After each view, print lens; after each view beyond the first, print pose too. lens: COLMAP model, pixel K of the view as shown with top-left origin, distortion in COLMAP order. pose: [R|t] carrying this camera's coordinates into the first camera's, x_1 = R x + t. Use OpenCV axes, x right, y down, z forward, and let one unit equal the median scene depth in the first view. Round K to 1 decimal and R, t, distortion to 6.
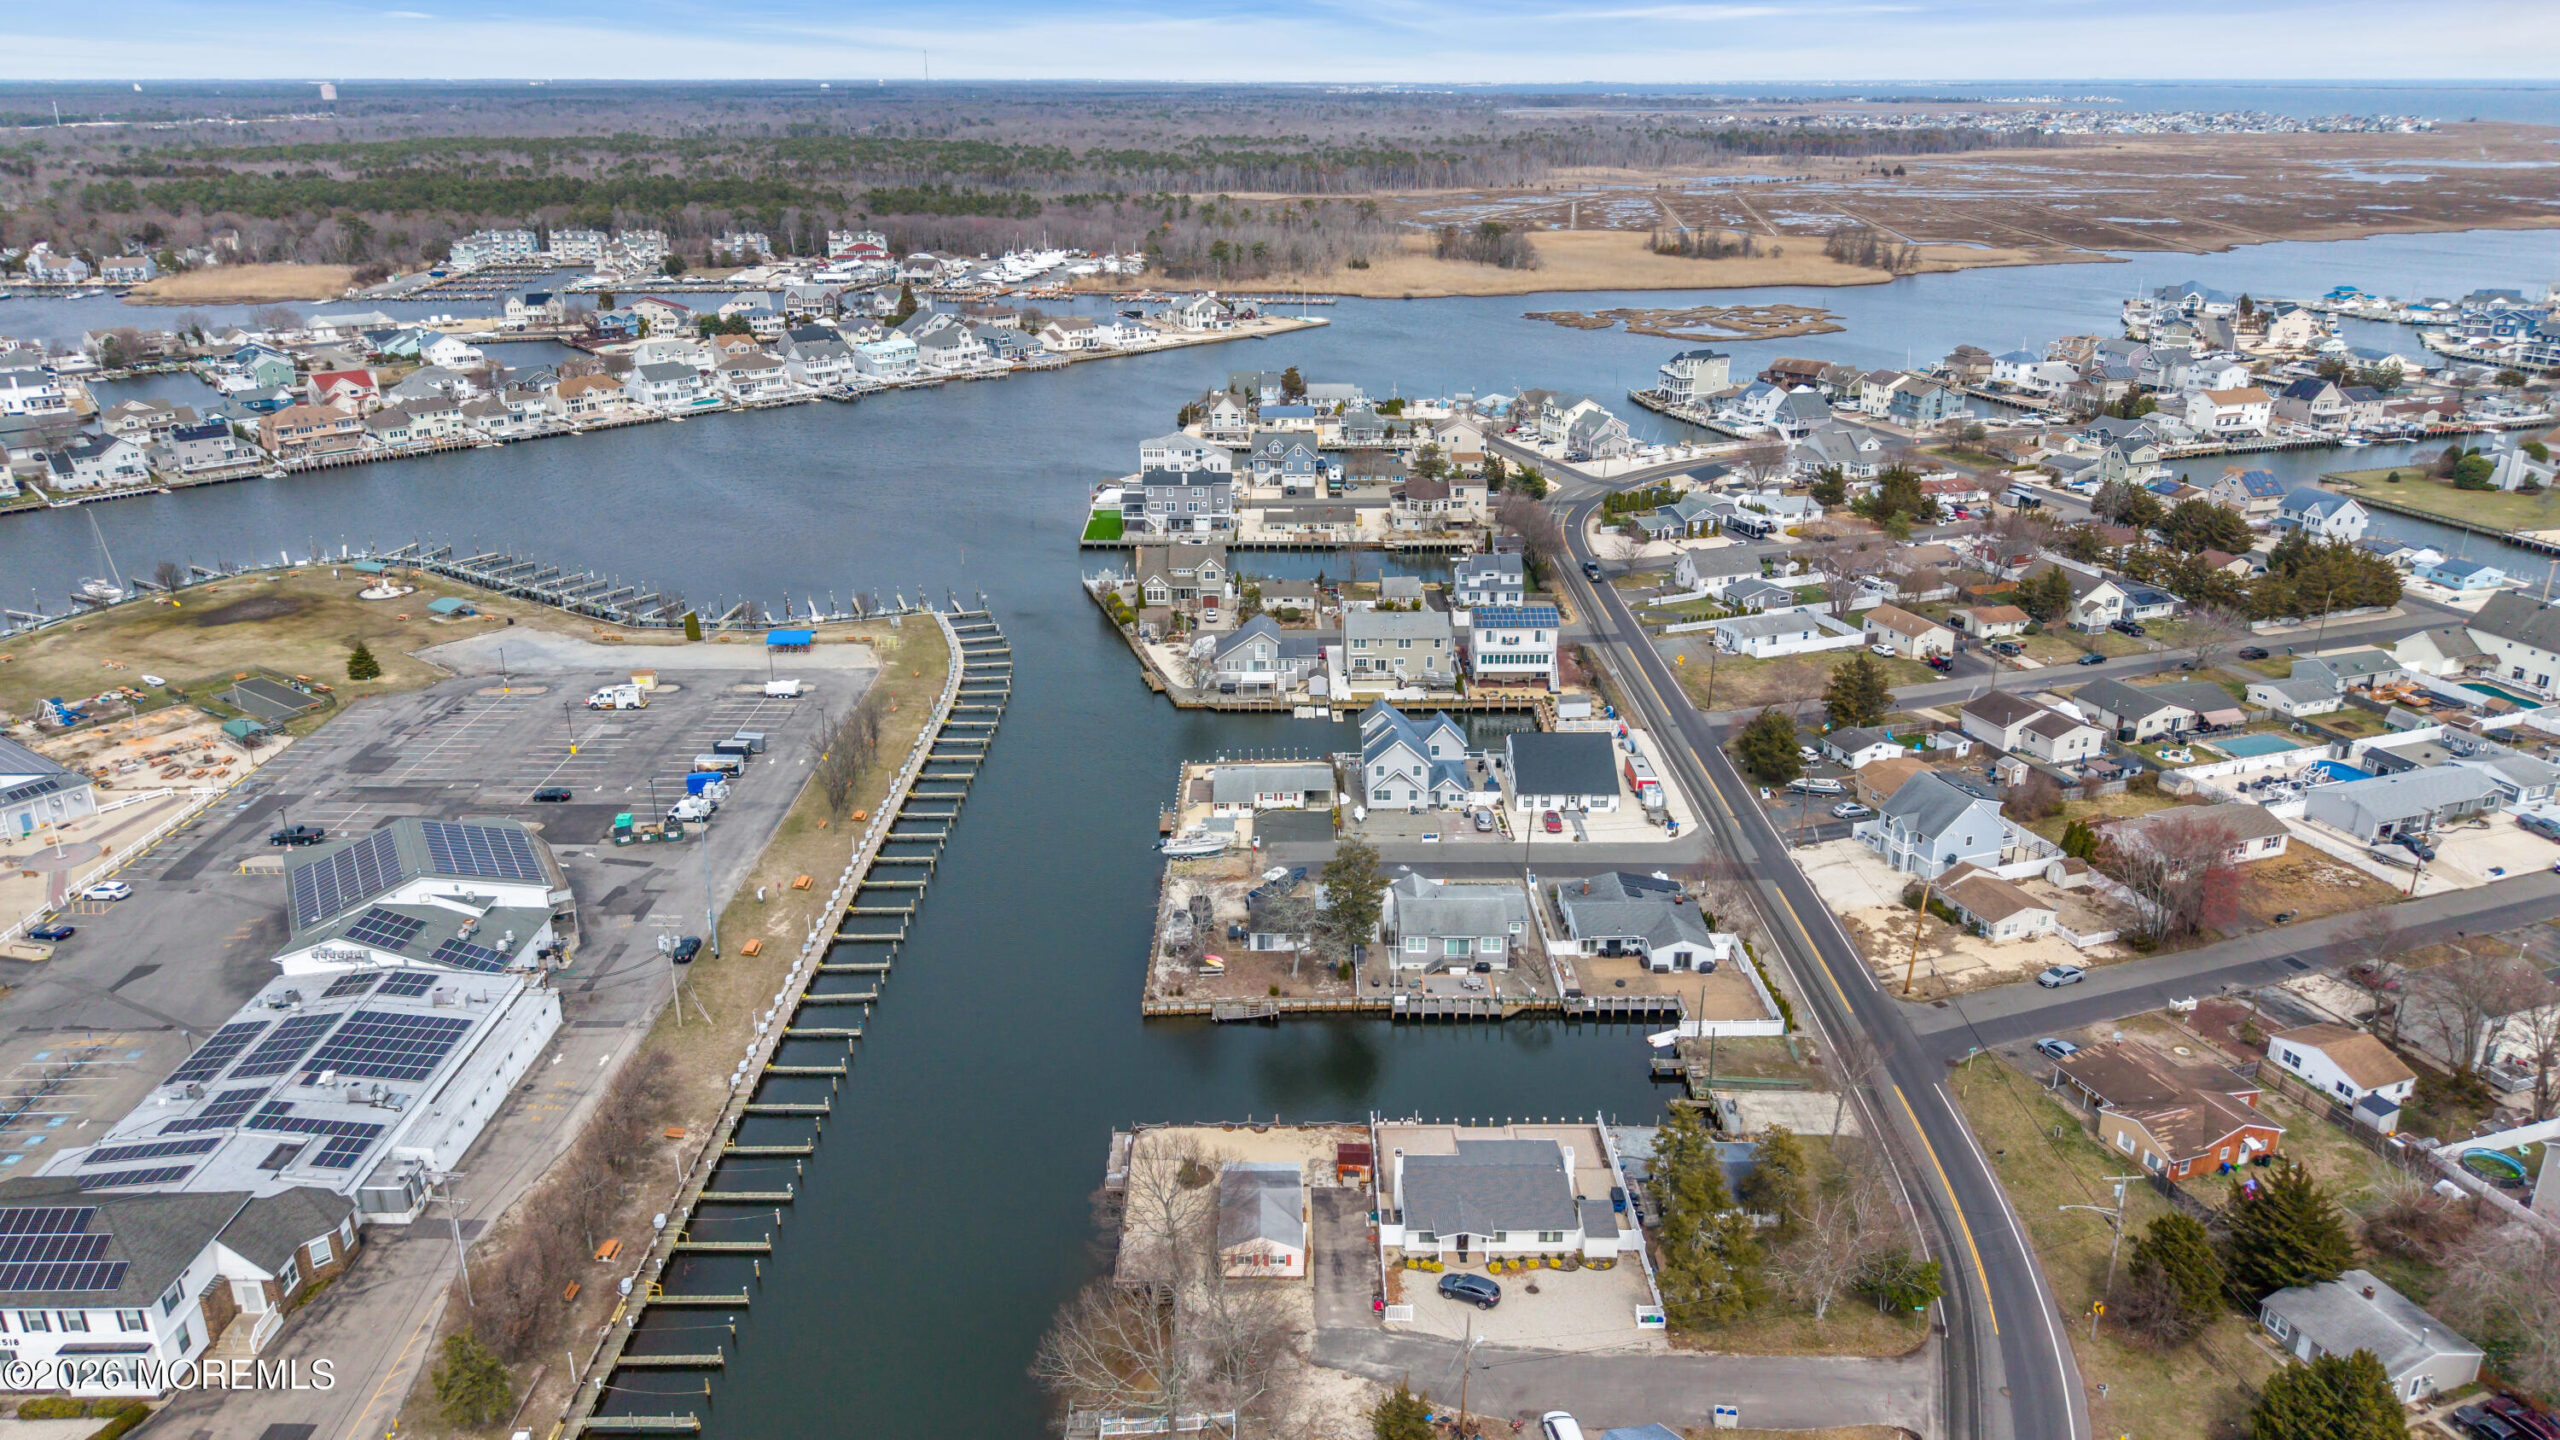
lens RADIAL K [[1692.7, 0, 1280.0], [0, 1692.7, 720.0], [0, 0, 1]] dist [0.044408, -0.065271]
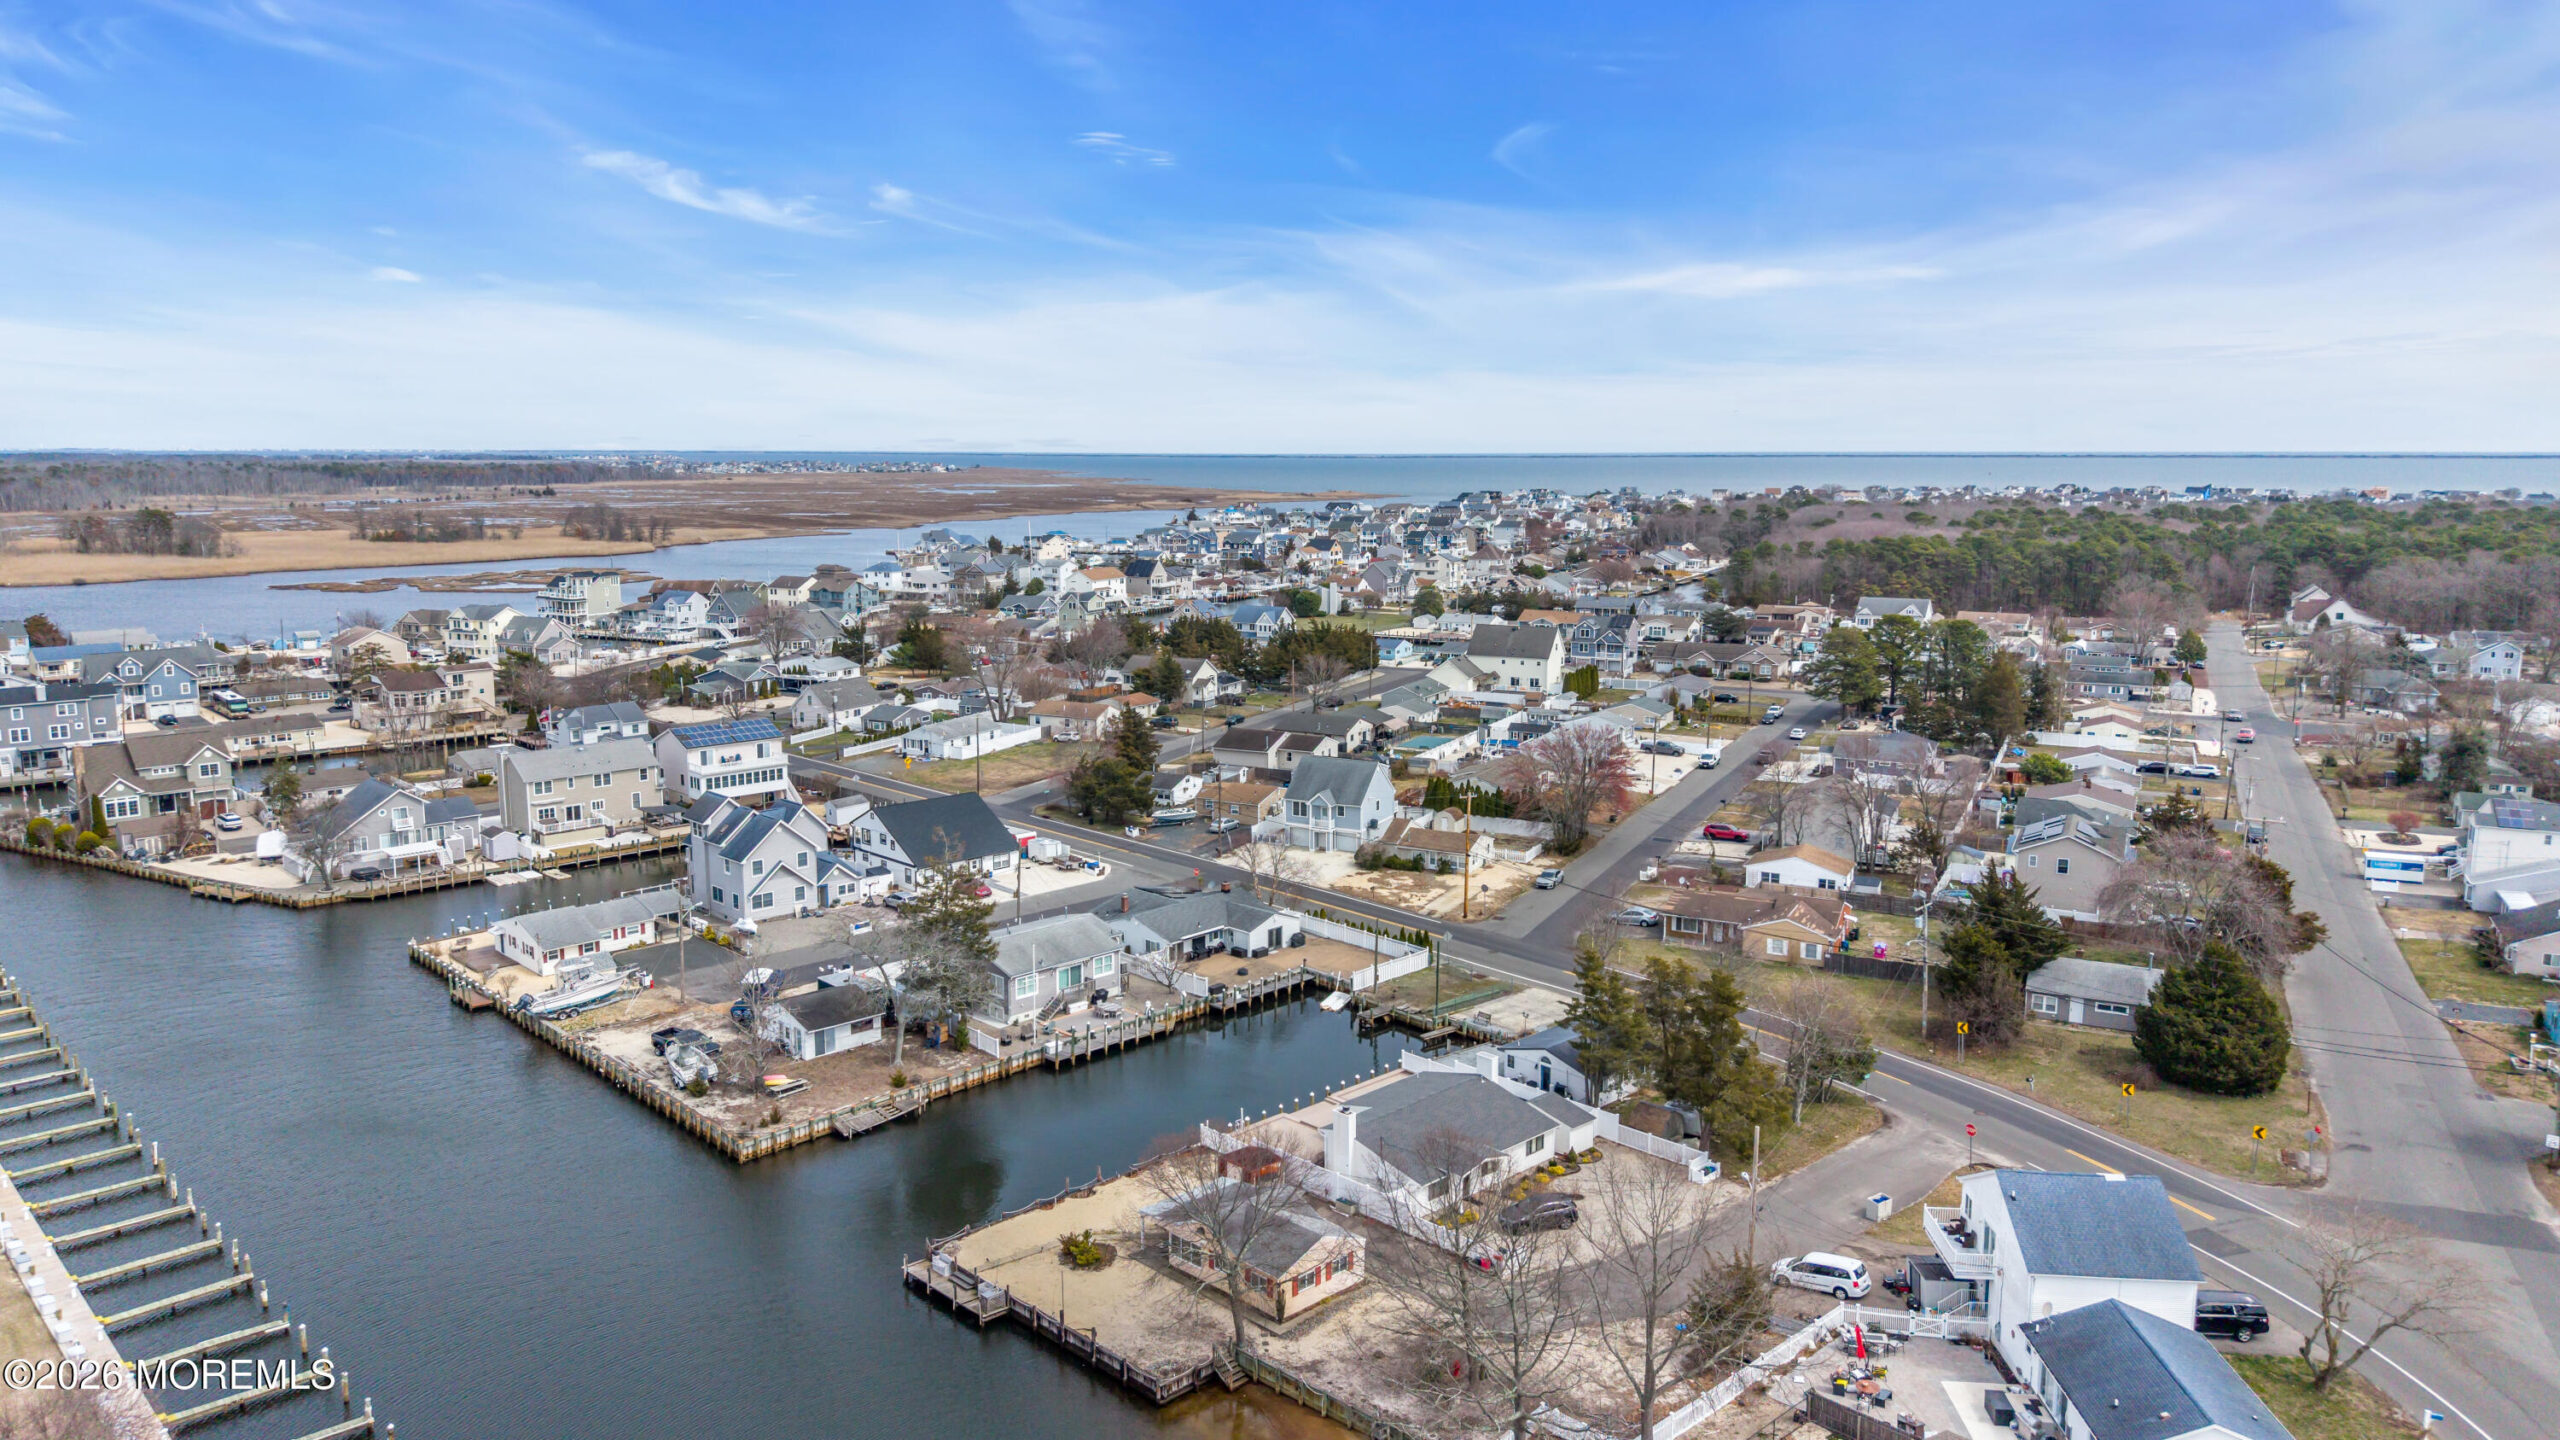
lens RADIAL K [[1708.1, 0, 1280.0], [0, 1708.1, 720.0], [0, 0, 1]] dist [0.057681, -0.065628]
pose [[0.719275, -0.106758, 0.686473, -0.250992], [0.240362, 0.965339, -0.101721, 0.086123], [-0.651820, 0.238167, 0.720005, 0.233187]]
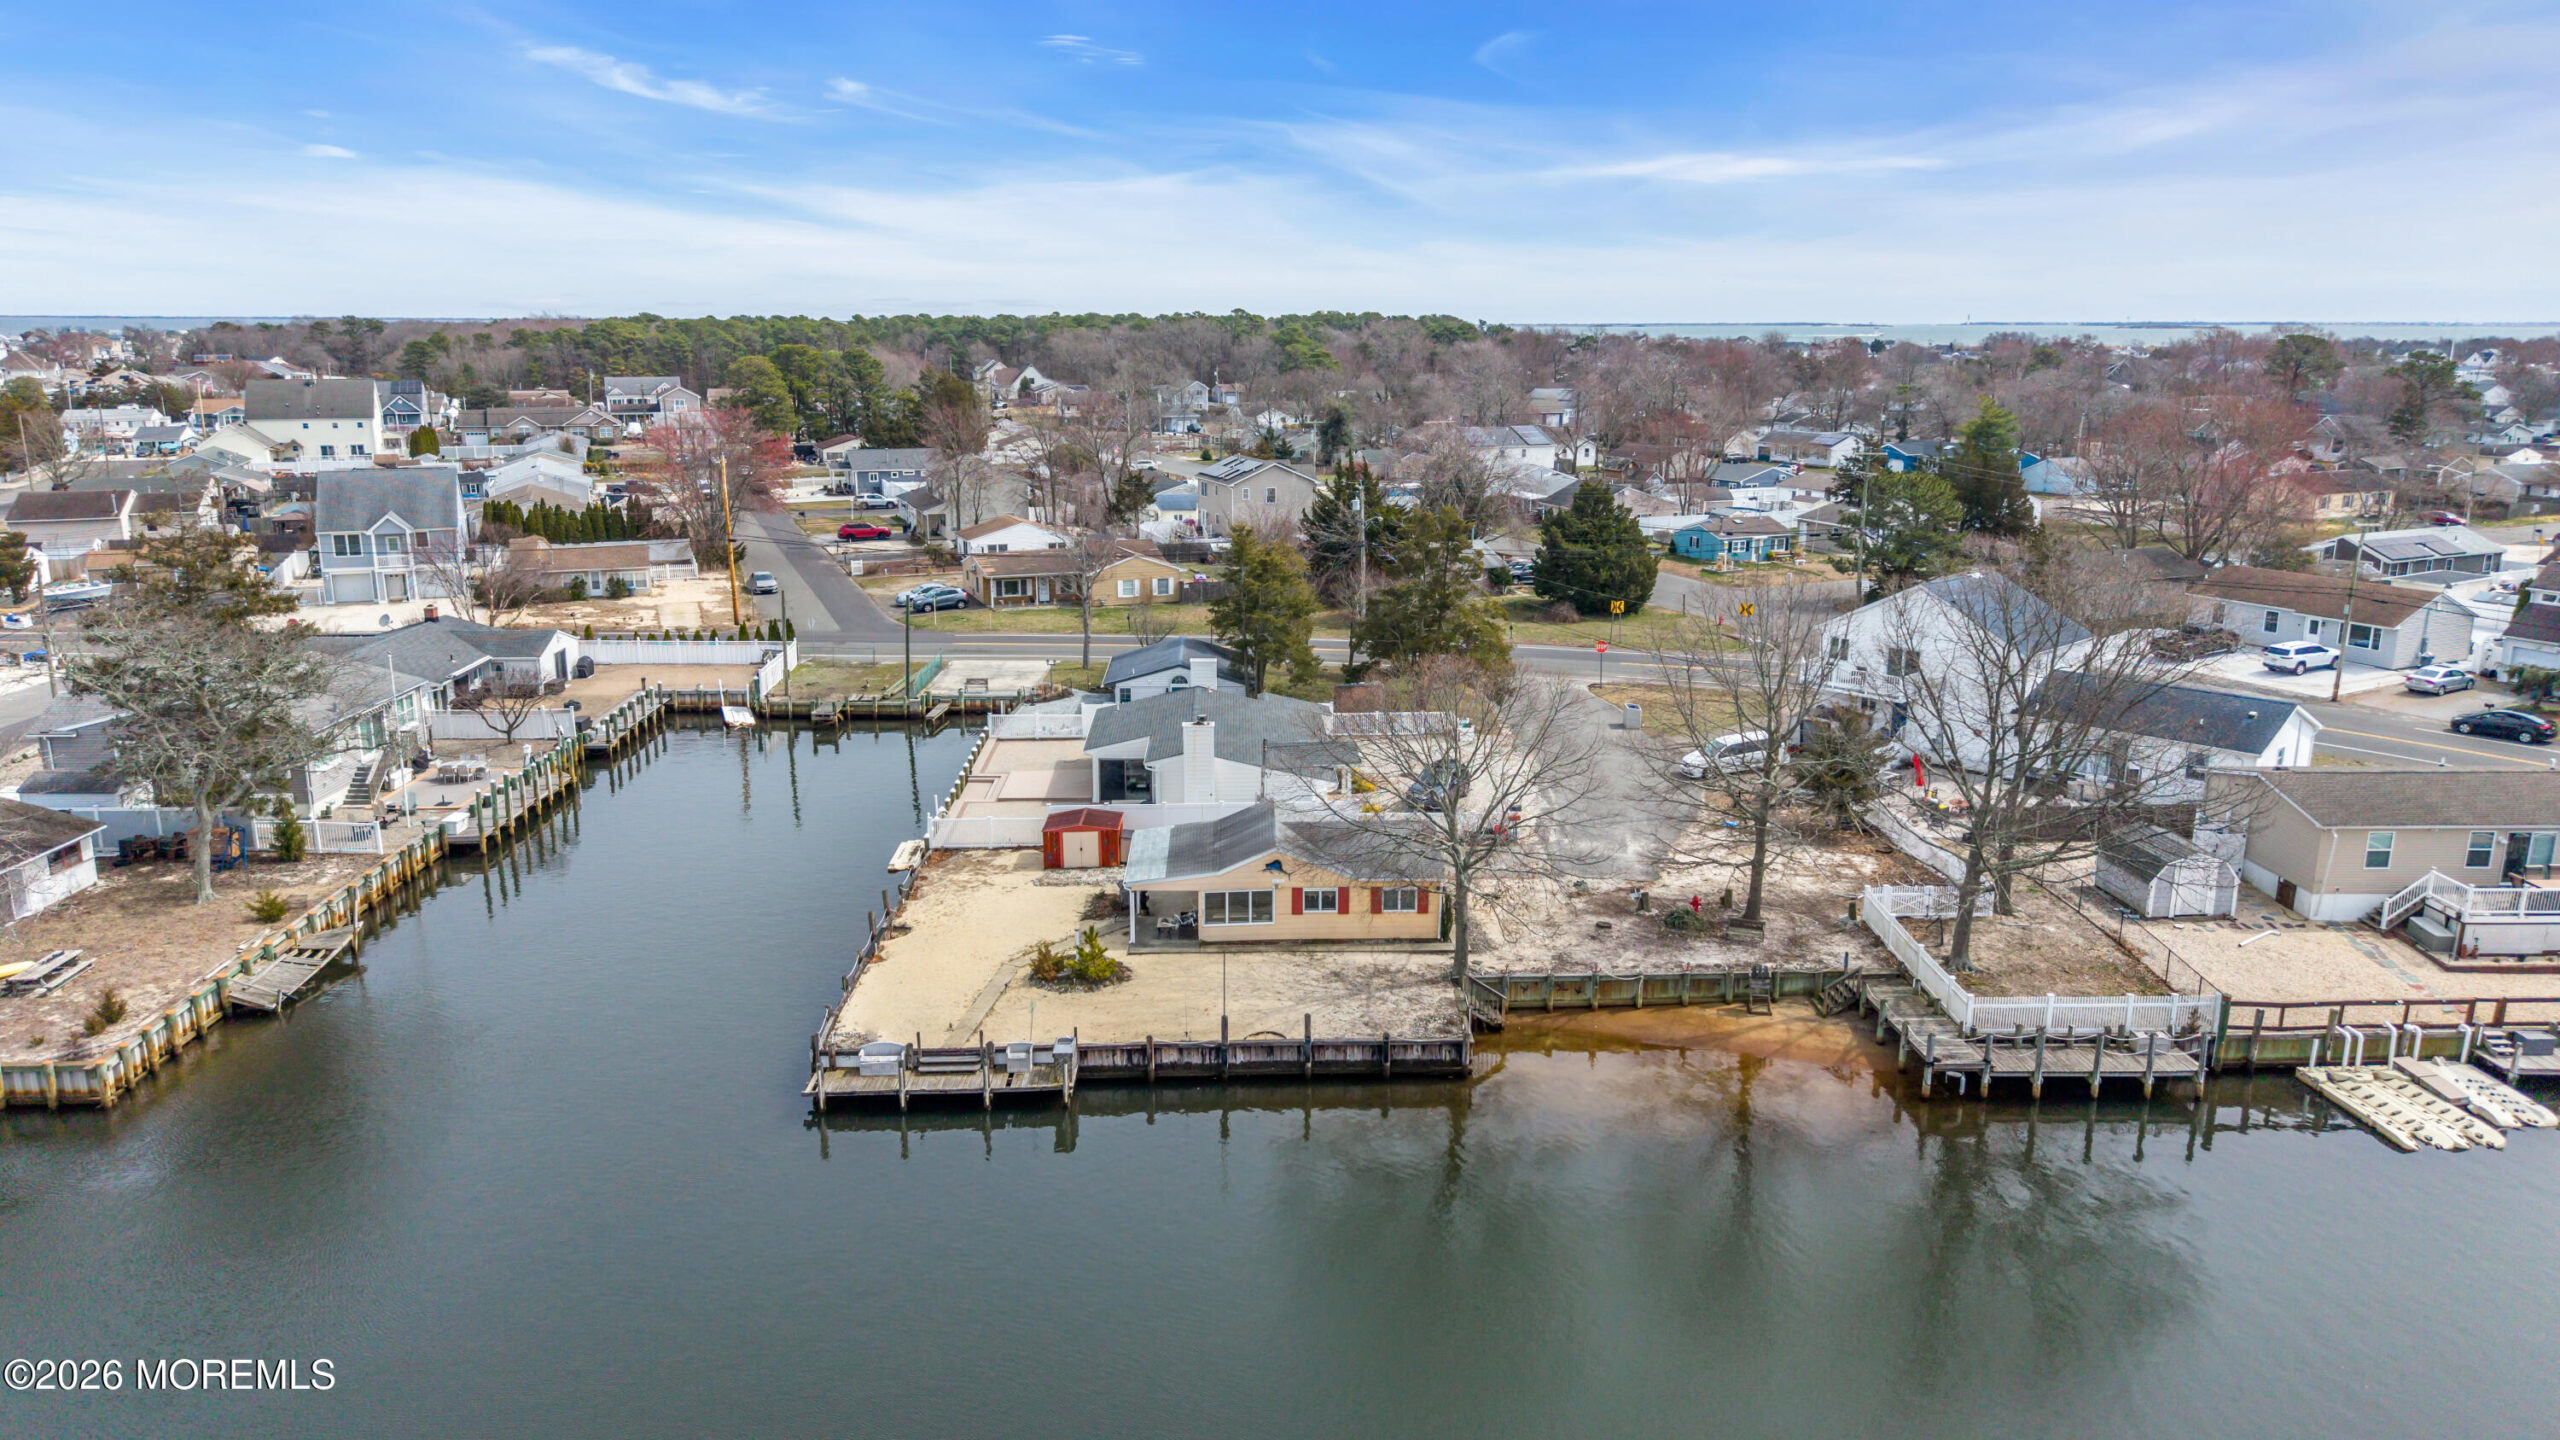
lens RADIAL K [[1690.5, 0, 1280.0], [0, 1690.5, 720.0], [0, 0, 1]] dist [0.060517, -0.051281]
pose [[-0.028624, -0.229113, 0.972979, -0.250380], [0.344041, 0.911649, 0.224793, 0.077988], [-0.938518, 0.341179, 0.052729, 0.518456]]
